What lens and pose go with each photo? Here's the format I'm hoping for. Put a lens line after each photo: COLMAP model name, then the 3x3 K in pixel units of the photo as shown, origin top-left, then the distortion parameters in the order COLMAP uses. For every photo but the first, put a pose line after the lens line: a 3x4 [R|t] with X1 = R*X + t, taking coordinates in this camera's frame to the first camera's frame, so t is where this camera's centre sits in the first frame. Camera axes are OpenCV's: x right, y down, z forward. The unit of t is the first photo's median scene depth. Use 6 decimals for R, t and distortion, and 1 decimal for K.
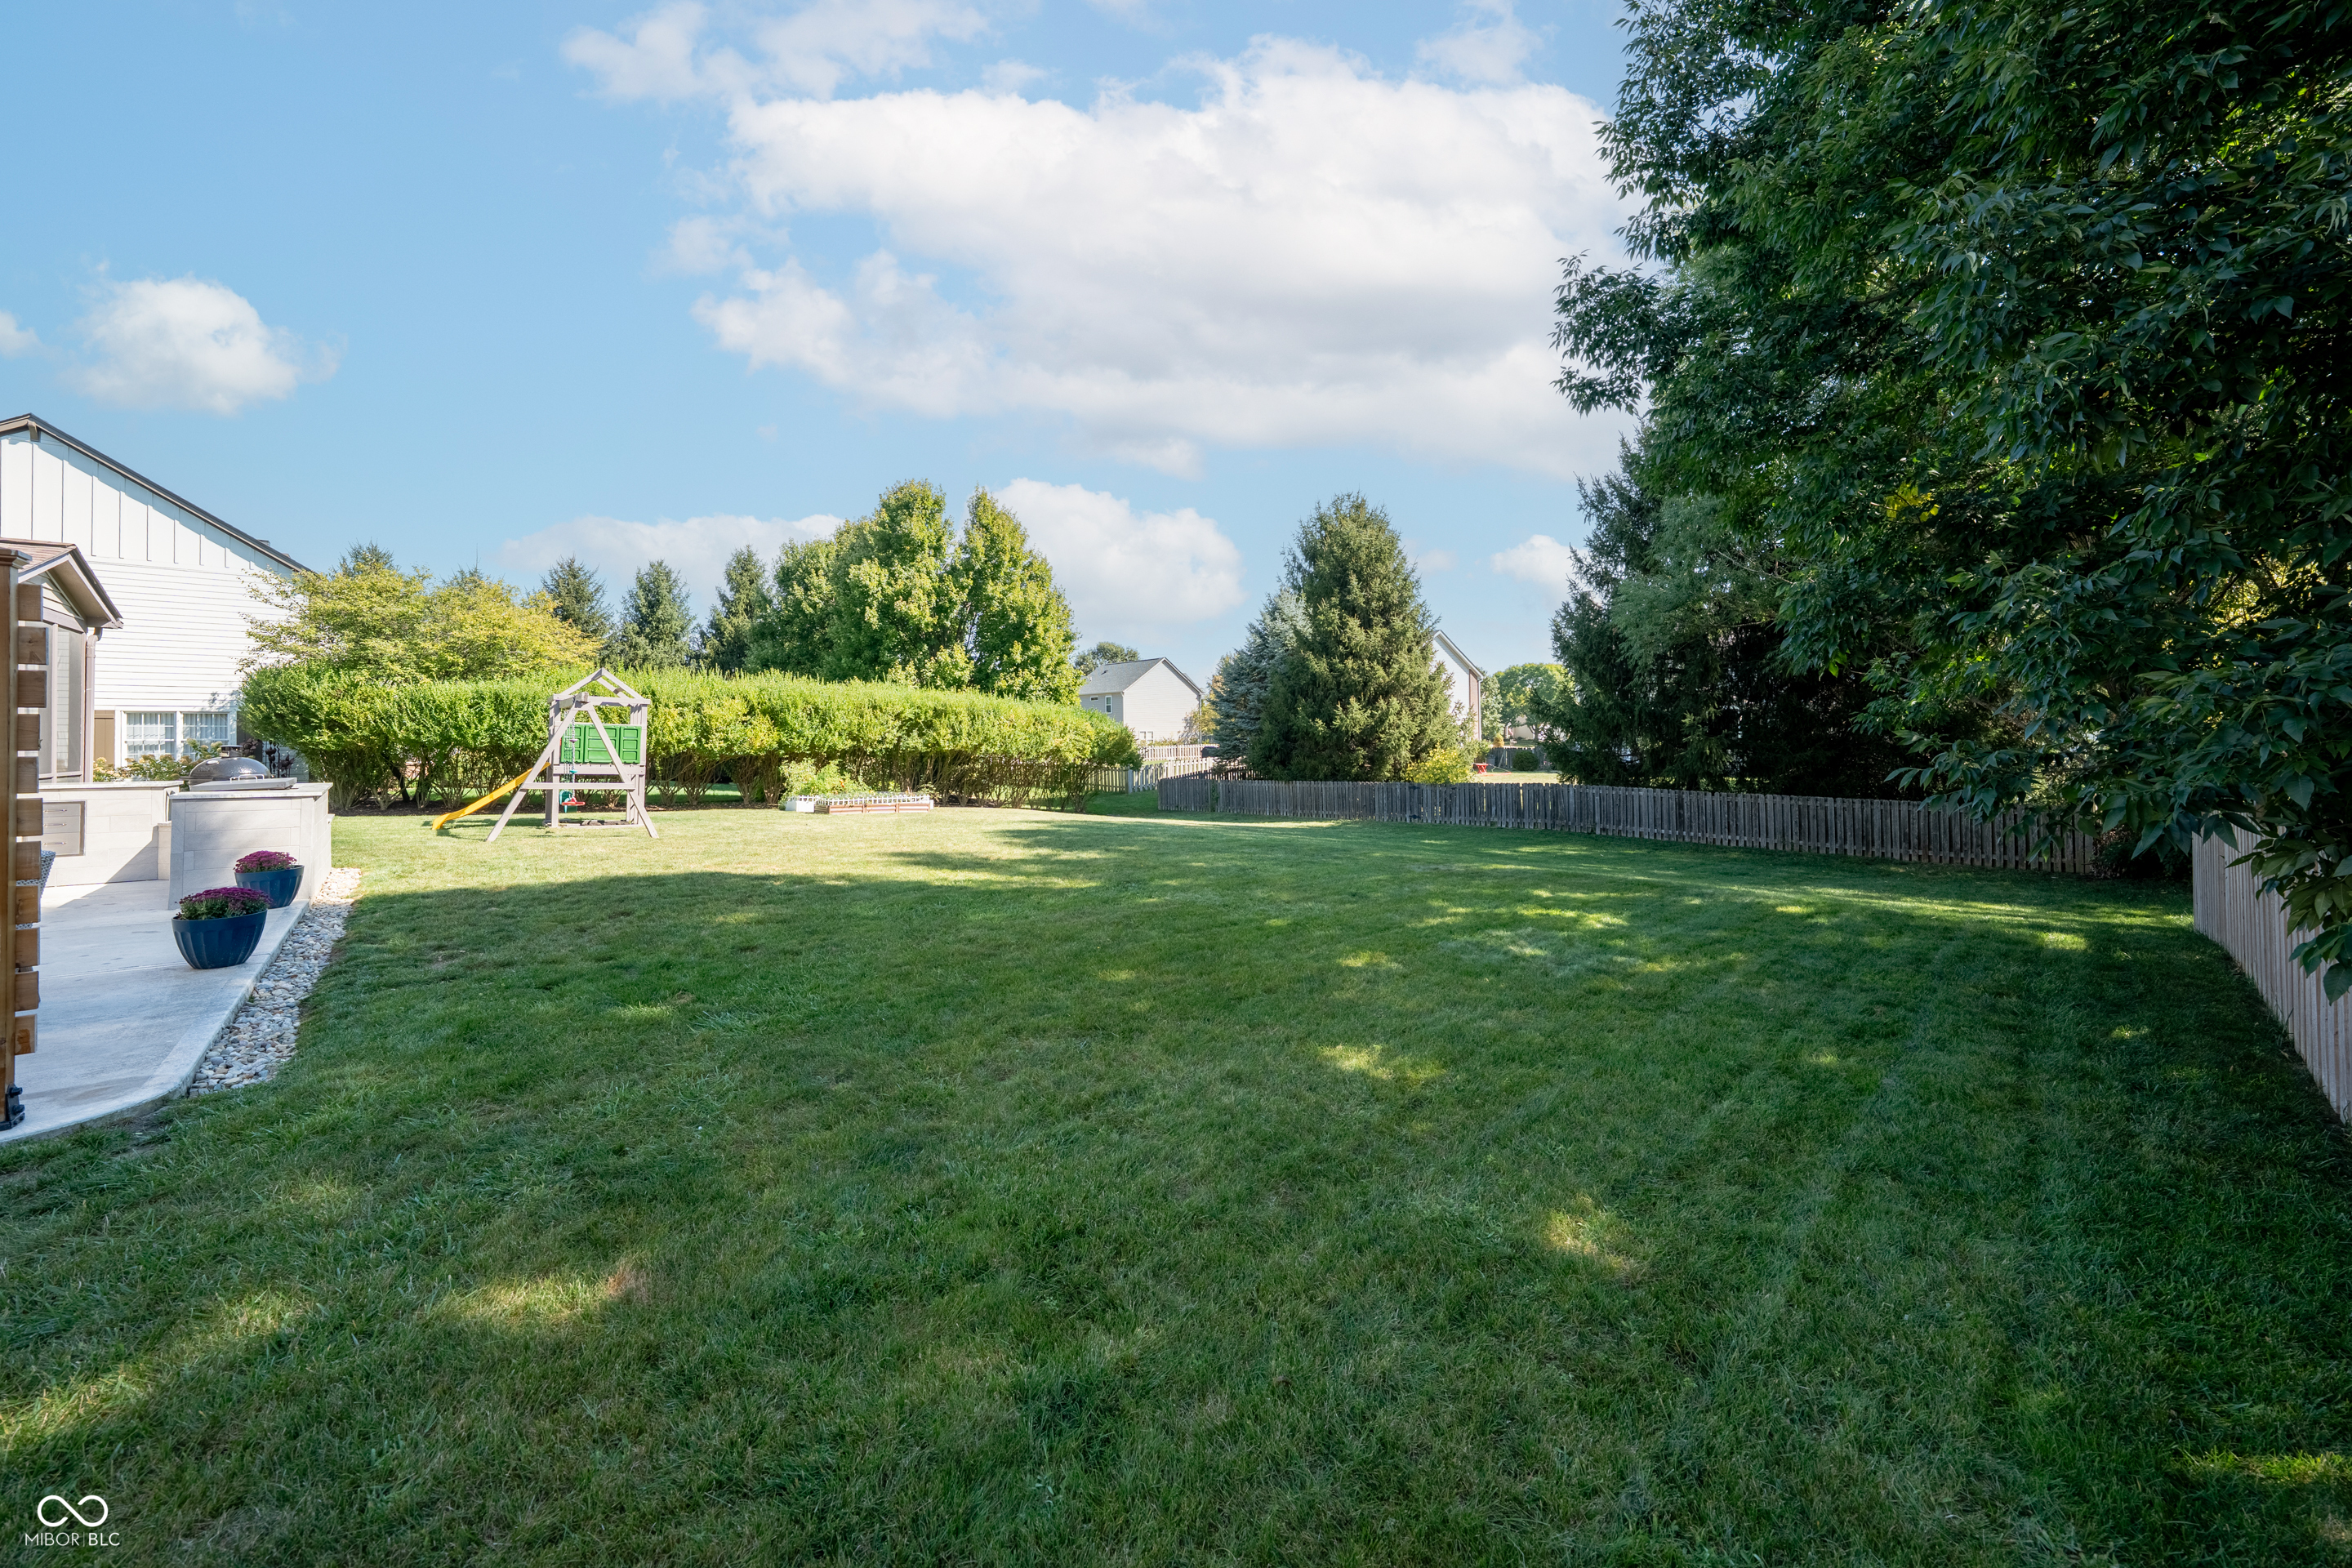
lens RADIAL K [[863.8, 0, 1153.2], [0, 863.8, 732.2], [0, 0, 1]] dist [-0.001471, 0.000151]
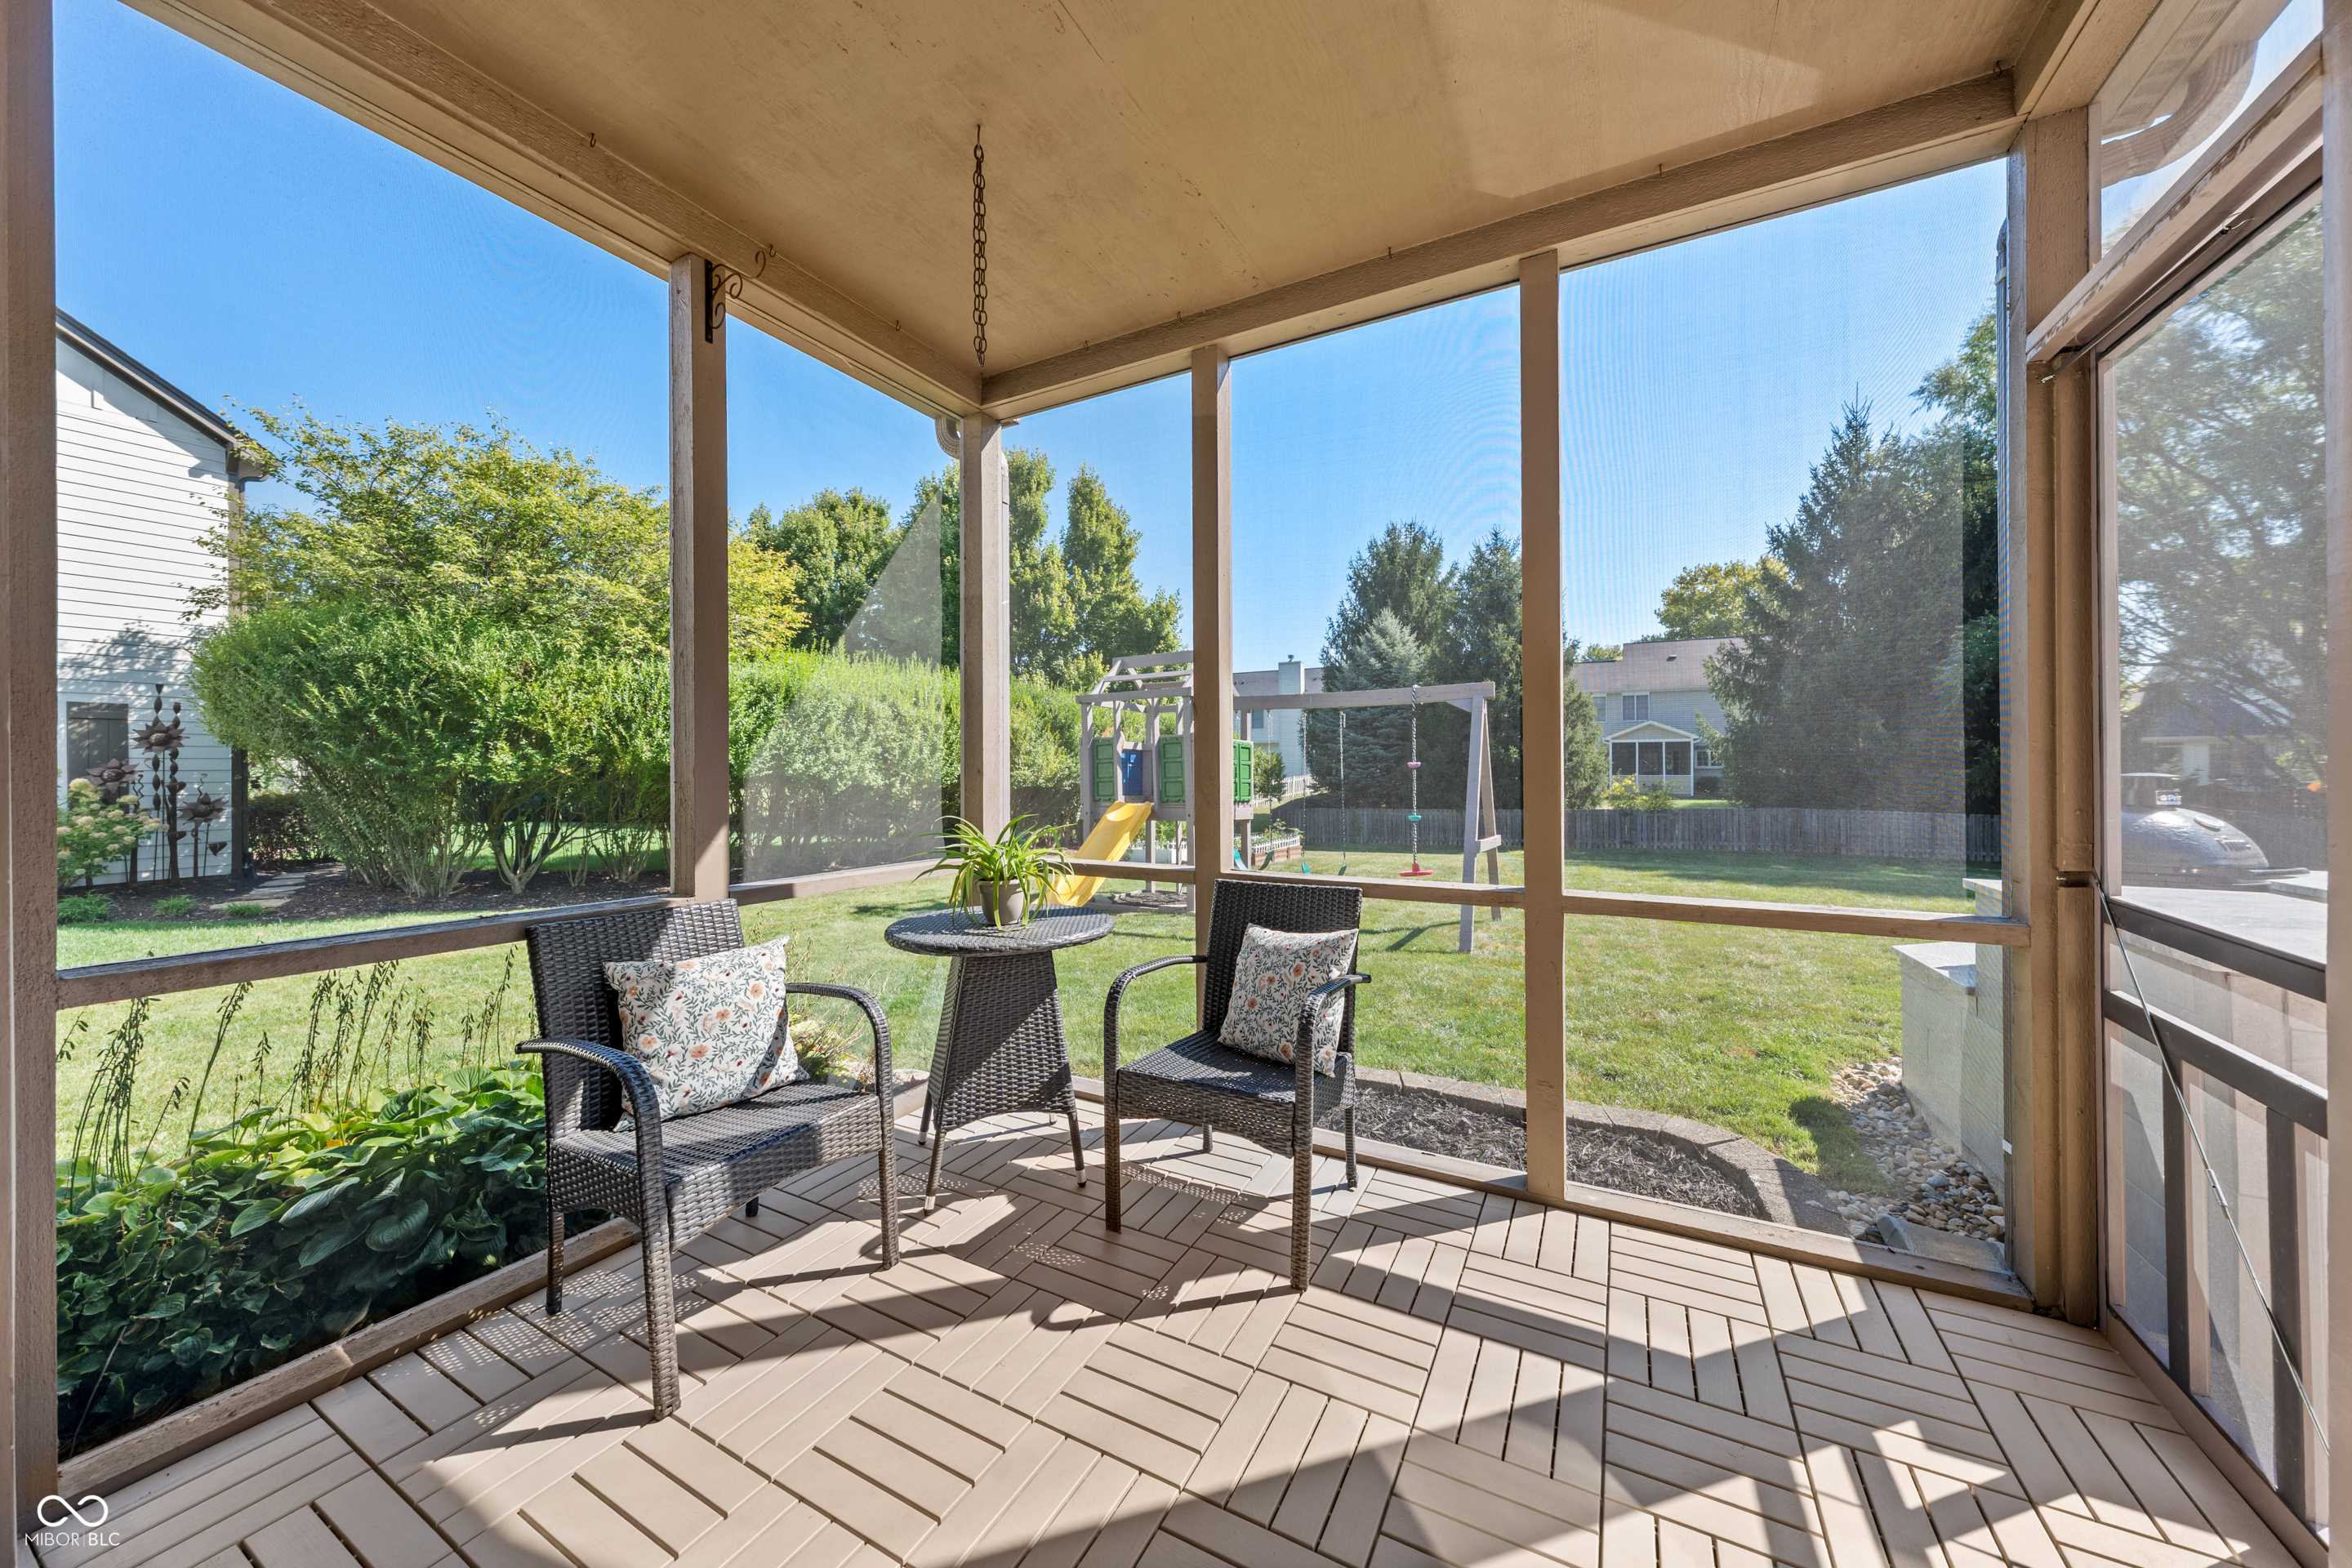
lens RADIAL K [[822.9, 0, 1188.3], [0, 822.9, 769.1], [0, 0, 1]] dist [0.000482, 0.000108]
pose [[0.932701, 0.001760, 0.360647, -0.507366], [-0.005057, 0.999954, 0.008197, 0.004458], [-0.360616, -0.009469, 0.932666, 0.273209]]
